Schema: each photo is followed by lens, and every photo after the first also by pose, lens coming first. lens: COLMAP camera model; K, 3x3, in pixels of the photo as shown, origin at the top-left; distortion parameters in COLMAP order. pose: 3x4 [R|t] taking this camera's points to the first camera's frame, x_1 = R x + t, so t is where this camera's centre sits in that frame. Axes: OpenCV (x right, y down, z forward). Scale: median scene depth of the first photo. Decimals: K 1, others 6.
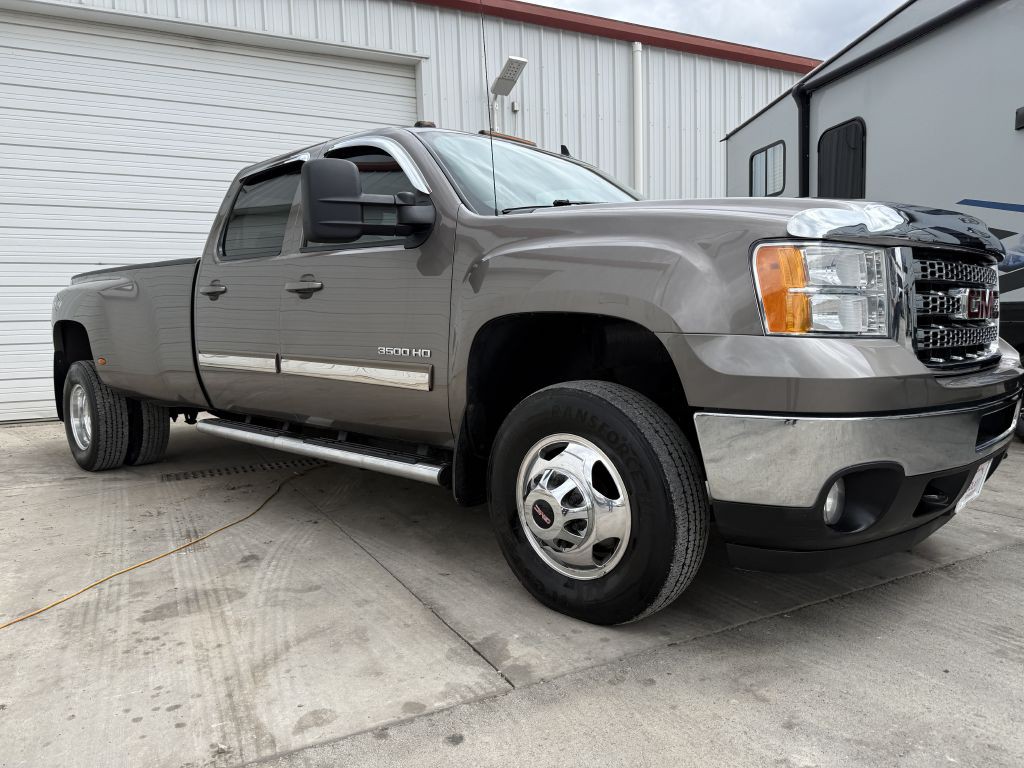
lens RADIAL K [[724.7, 0, 503.2], [0, 724.7, 387.7], [0, 0, 1]] dist [0.045151, -0.056633]
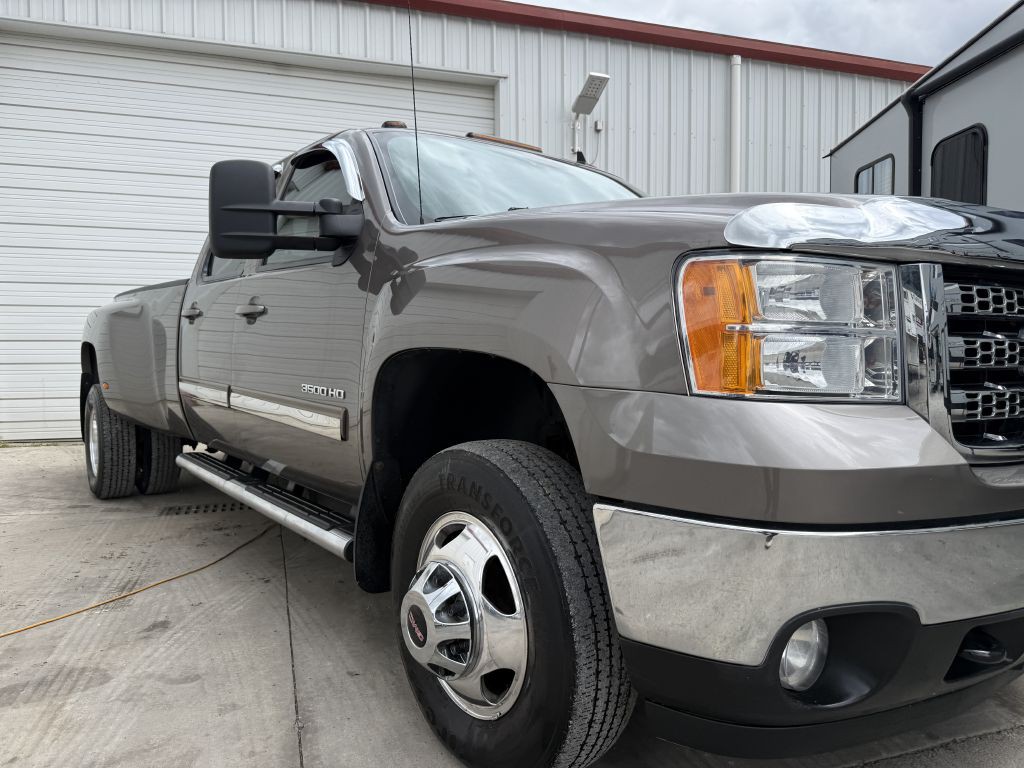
lens RADIAL K [[730.9, 0, 512.0], [0, 730.9, 384.0], [0, 0, 1]] dist [0.033199, -0.049219]
pose [[0.989090, 0.030590, -0.144098, 0.211783], [-0.036757, 0.998510, -0.040326, -0.035161], [0.142650, 0.045183, 0.988741, 0.234552]]
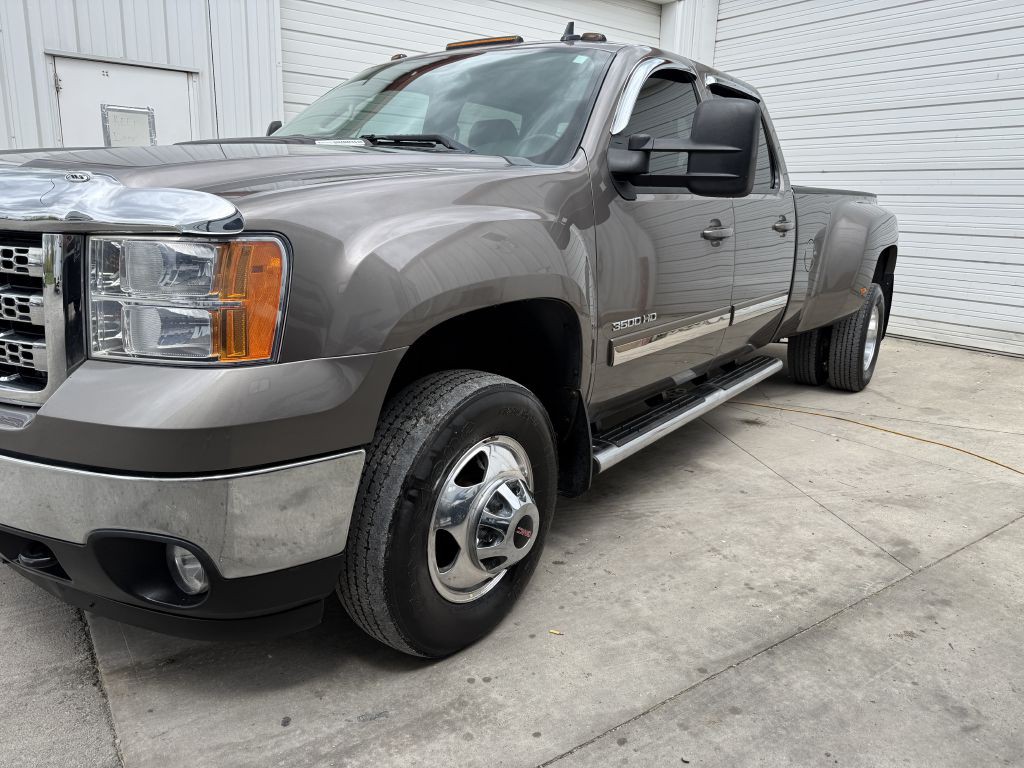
lens RADIAL K [[730.9, 0, 512.0], [0, 730.9, 384.0], [0, 0, 1]] dist [0.033199, -0.049219]
pose [[0.151266, 0.265934, -0.952049, 1.297926], [-0.133902, 0.959767, 0.246815, -0.248822], [0.979382, 0.090146, 0.180789, 1.283829]]
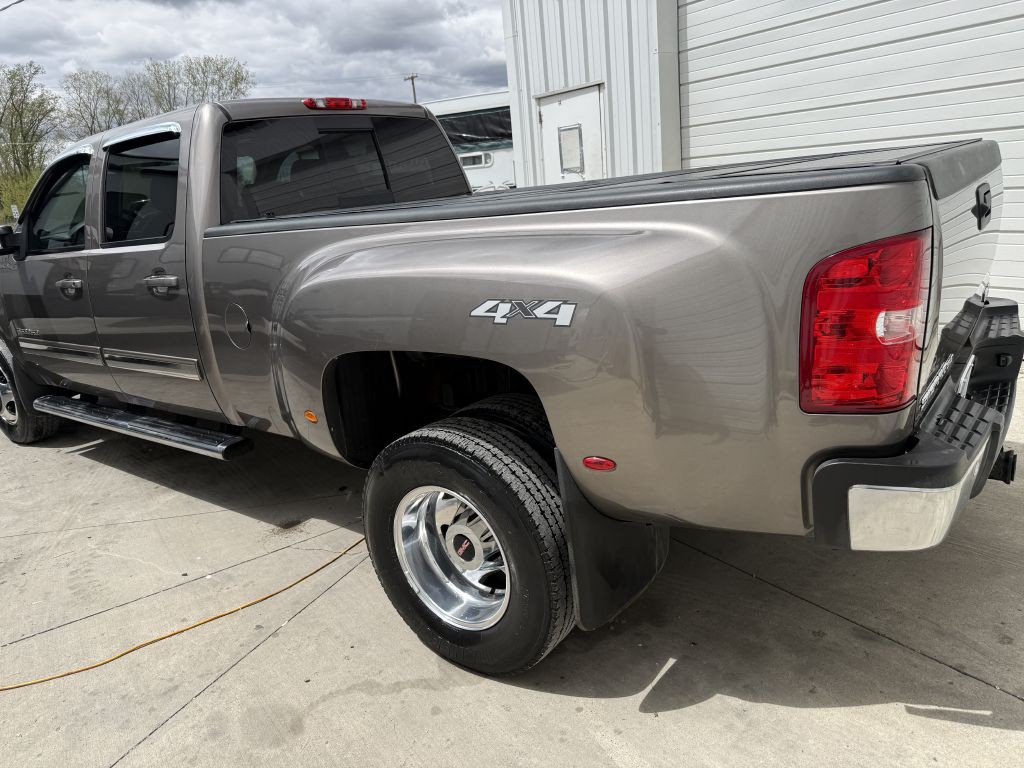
lens RADIAL K [[713.2, 0, 512.0], [0, 713.2, 384.0], [0, 0, 1]] dist [0.093717, -0.123391]
pose [[-0.984141, 0.154135, -0.087798, -0.539641], [0.110407, 0.919641, 0.376922, -0.499337], [0.138840, 0.361251, -0.922075, 3.312923]]
